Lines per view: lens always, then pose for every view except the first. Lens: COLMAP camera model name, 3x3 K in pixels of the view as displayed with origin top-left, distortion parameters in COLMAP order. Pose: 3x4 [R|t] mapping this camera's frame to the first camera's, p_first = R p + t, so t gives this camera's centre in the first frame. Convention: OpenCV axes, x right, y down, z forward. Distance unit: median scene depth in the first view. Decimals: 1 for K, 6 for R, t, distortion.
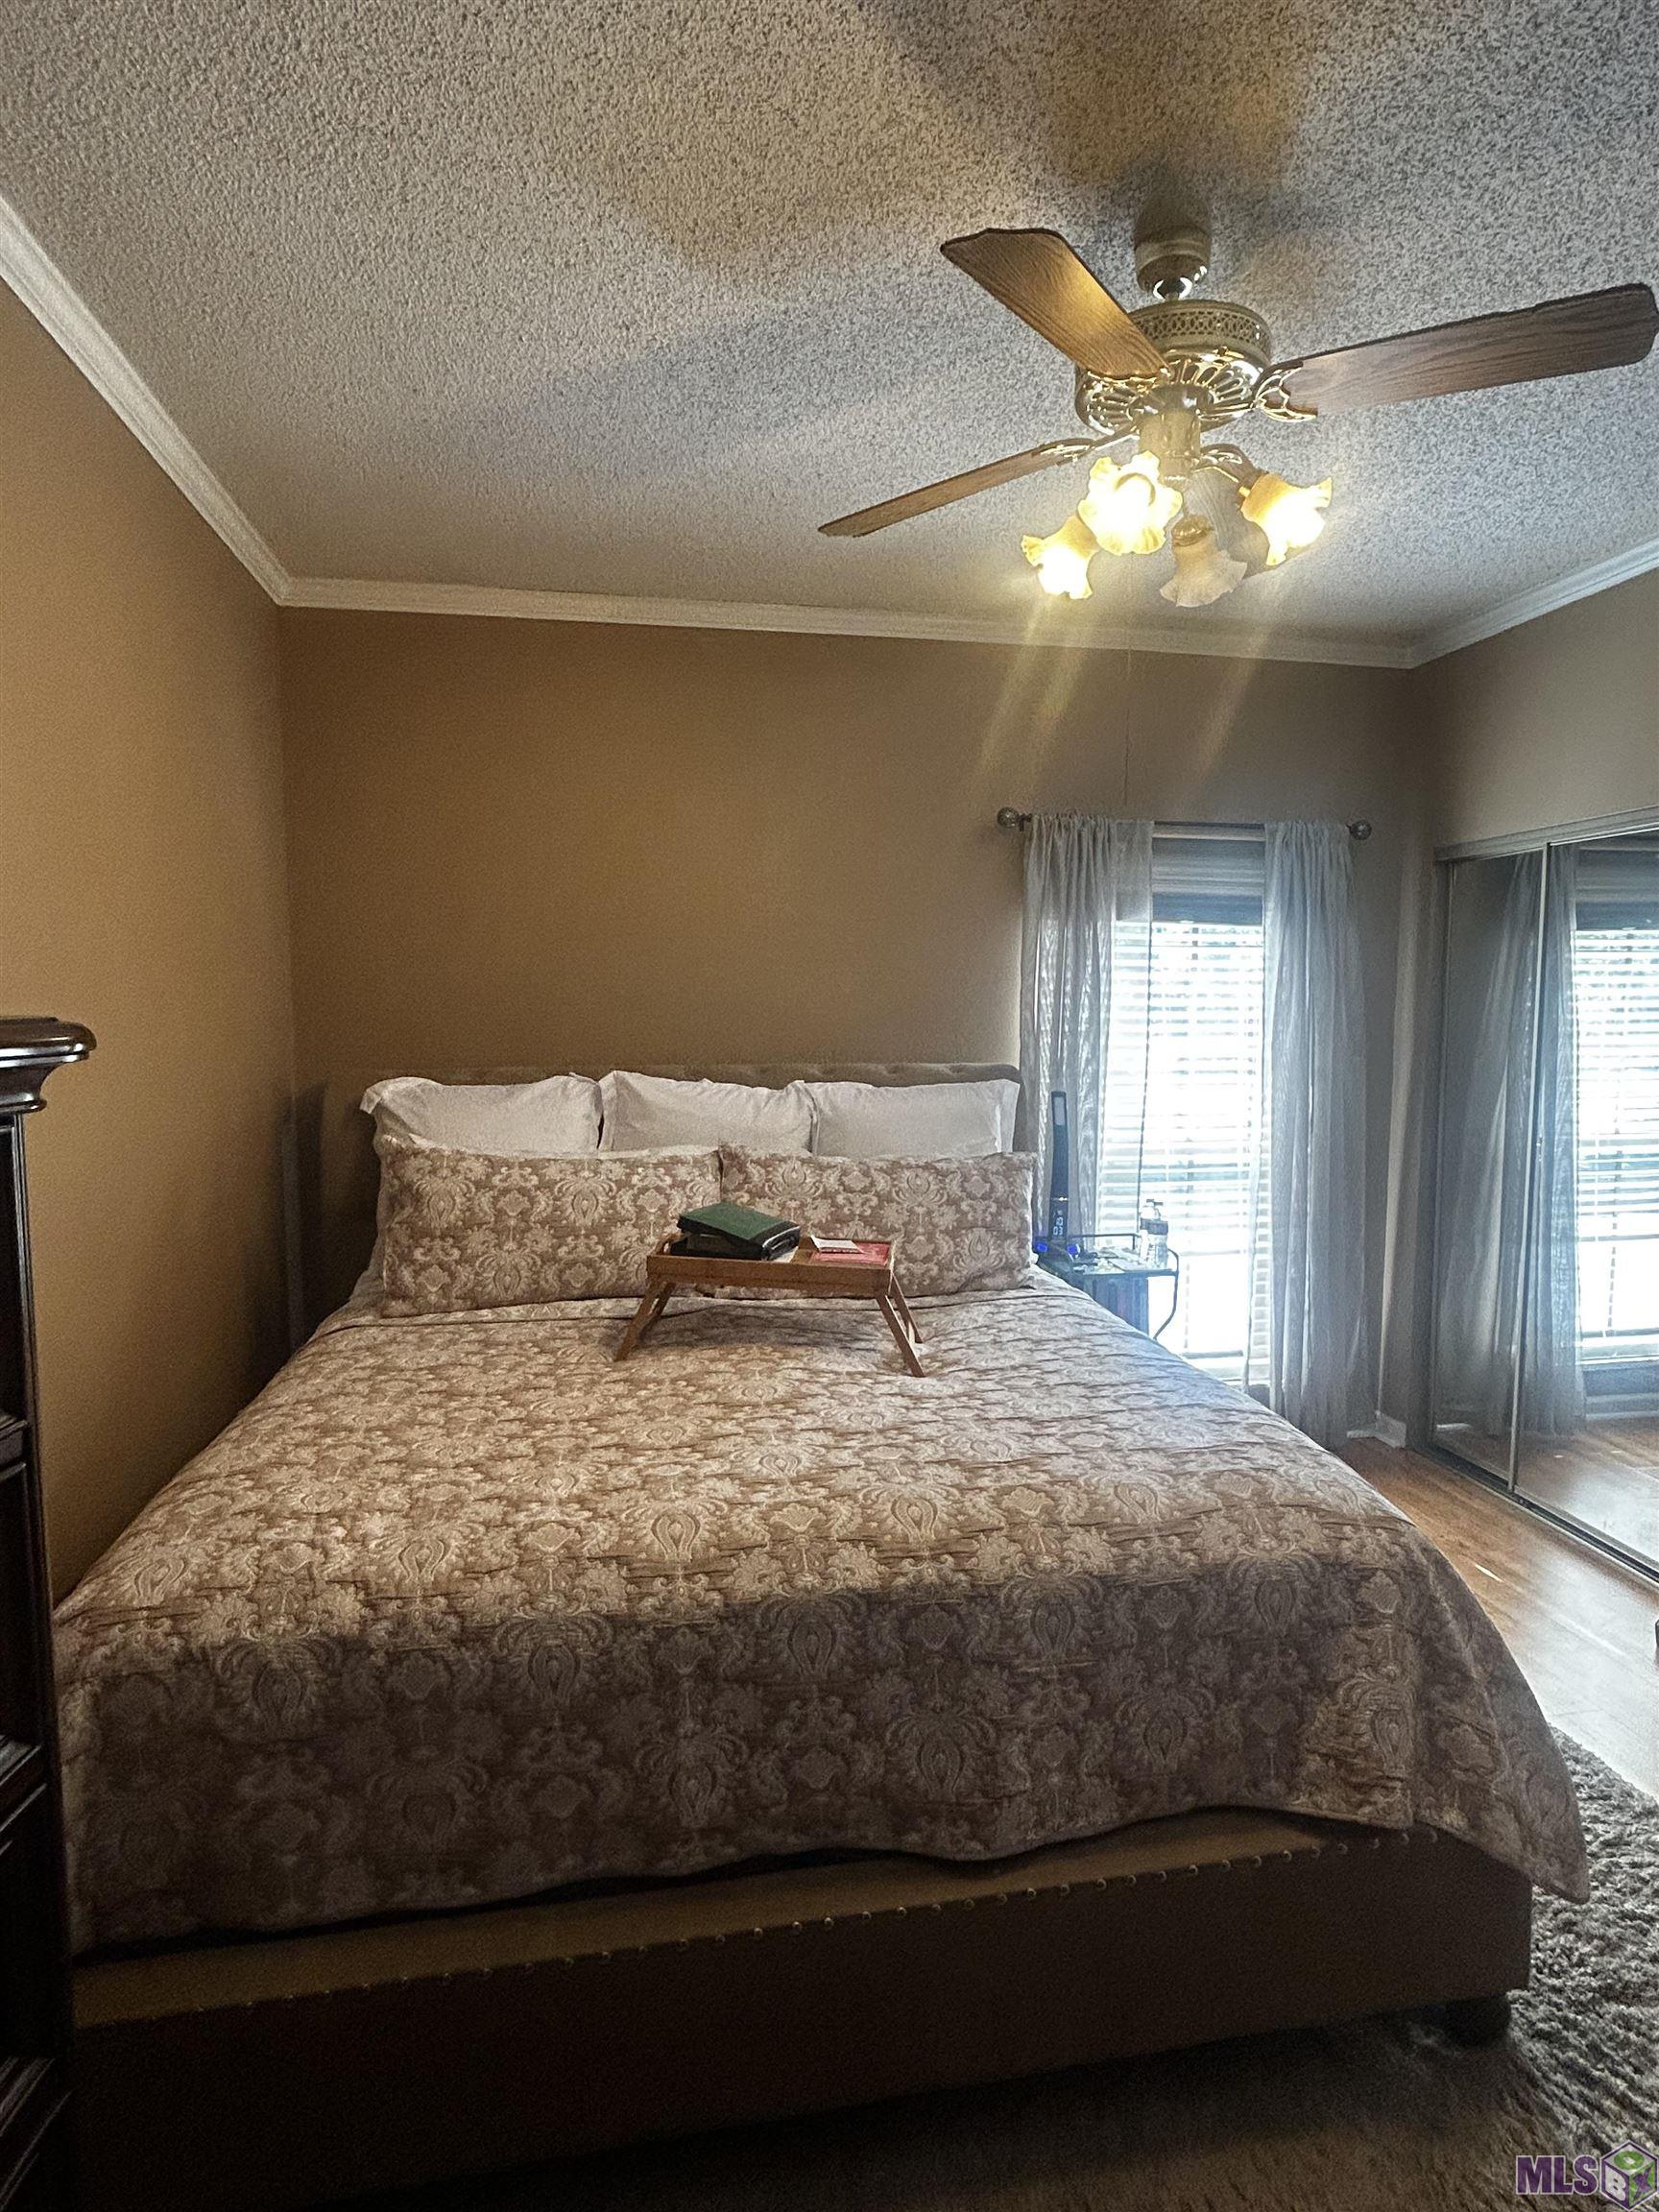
lens RADIAL K [[1222.5, 0, 835.7], [0, 1222.5, 1111.7], [0, 0, 1]] dist [0.000552, -0.000365]
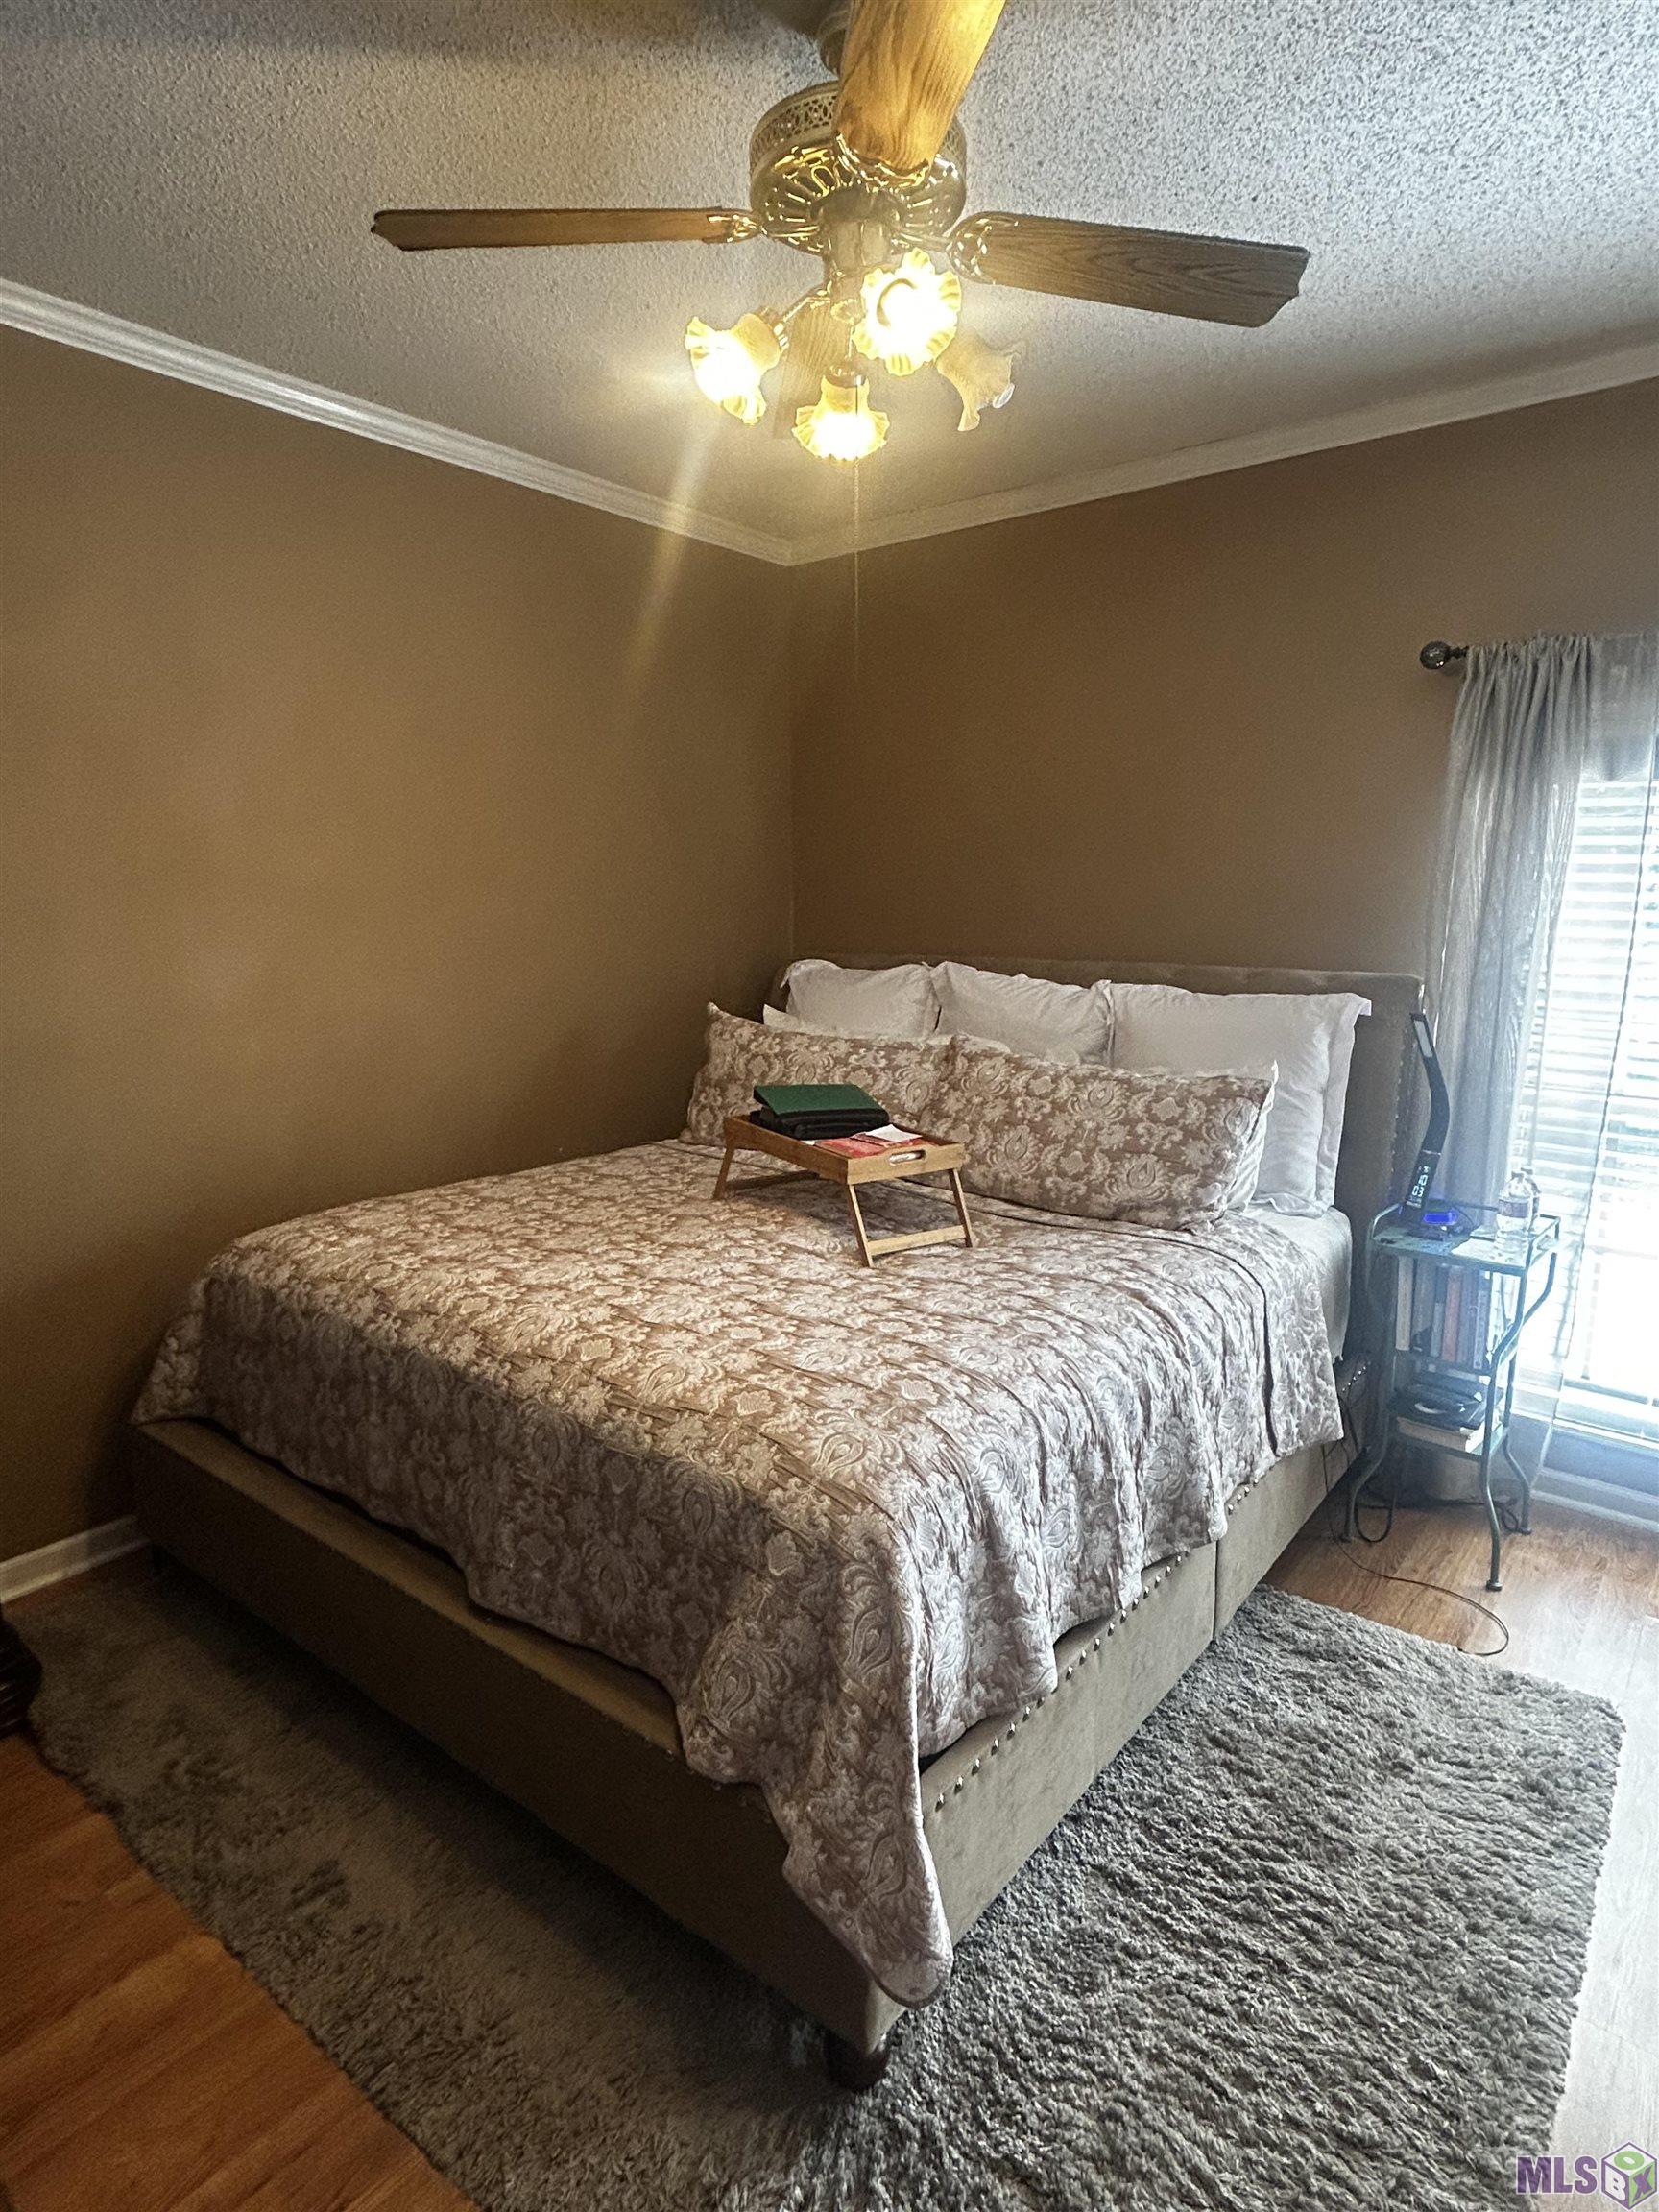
lens RADIAL K [[1222.5, 0, 831.7], [0, 1222.5, 1101.4], [0, 0, 1]] dist [0.000552, -0.000365]
pose [[0.652326, 0.127525, -0.747133, 0.664191], [-0.067114, 0.991591, 0.110652, -0.027523], [0.754961, -0.022038, 0.655399, 0.259750]]
